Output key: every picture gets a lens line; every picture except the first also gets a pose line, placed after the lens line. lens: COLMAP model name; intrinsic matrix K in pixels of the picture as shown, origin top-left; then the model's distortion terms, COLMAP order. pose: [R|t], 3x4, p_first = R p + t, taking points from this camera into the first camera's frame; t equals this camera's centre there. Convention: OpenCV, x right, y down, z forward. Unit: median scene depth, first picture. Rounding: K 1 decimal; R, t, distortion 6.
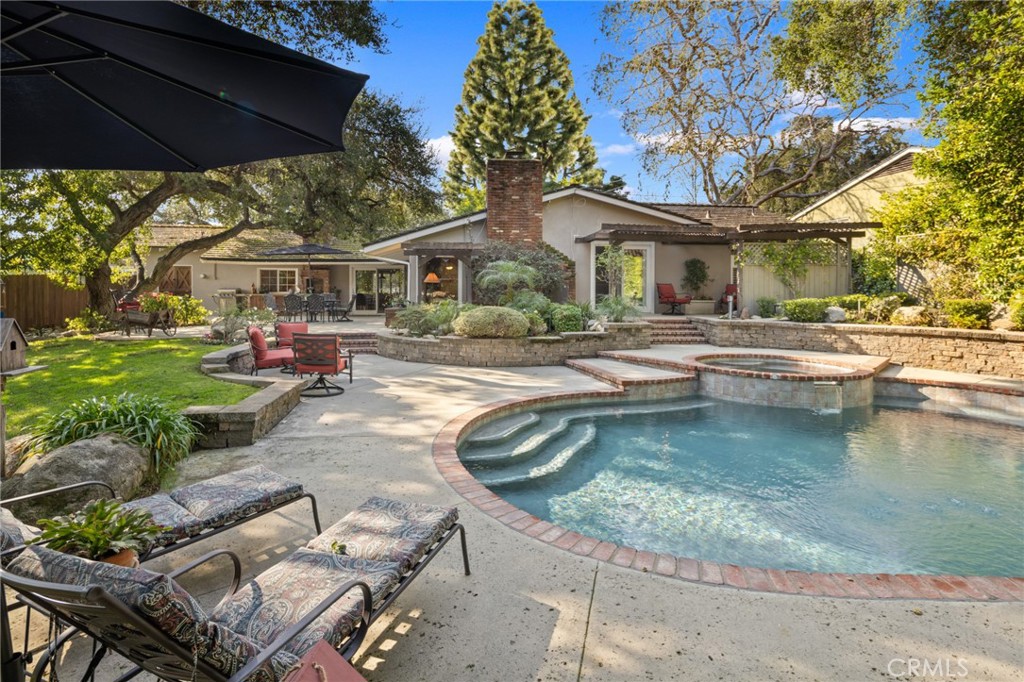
lens RADIAL K [[496.7, 0, 513.0], [0, 496.7, 306.8], [0, 0, 1]] dist [0.001921, -0.000046]
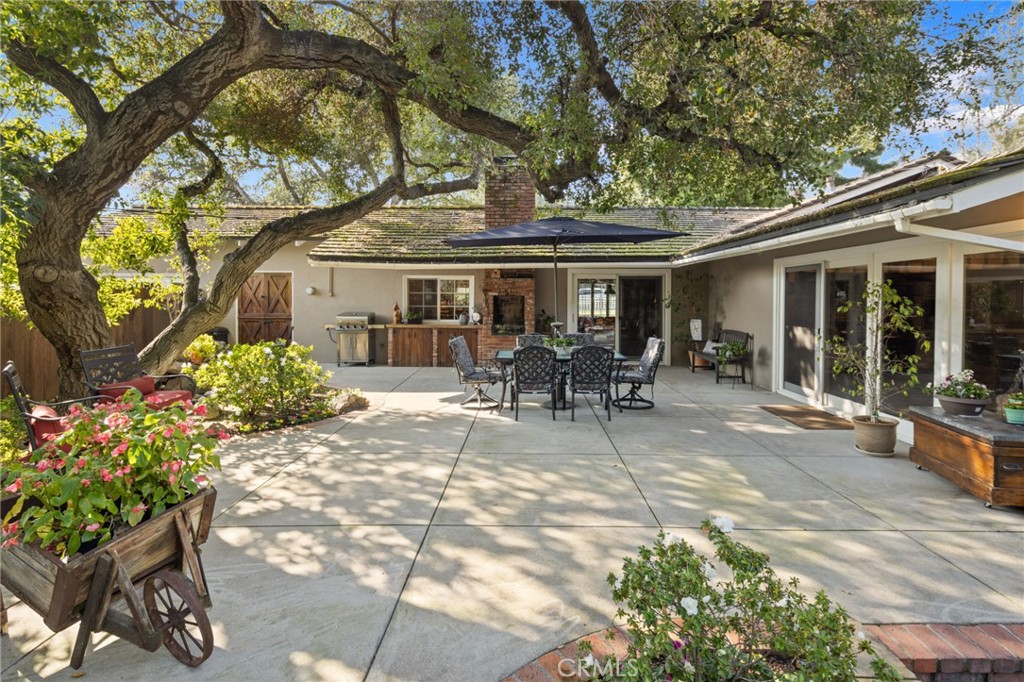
lens RADIAL K [[496.7, 0, 513.0], [0, 496.7, 306.8], [0, 0, 1]] dist [0.001921, -0.000046]
pose [[0.988542, 0.005756, -0.150836, -0.322060], [-0.007389, 0.999920, -0.010271, -0.040221], [0.150765, 0.011267, 0.988505, 0.494847]]
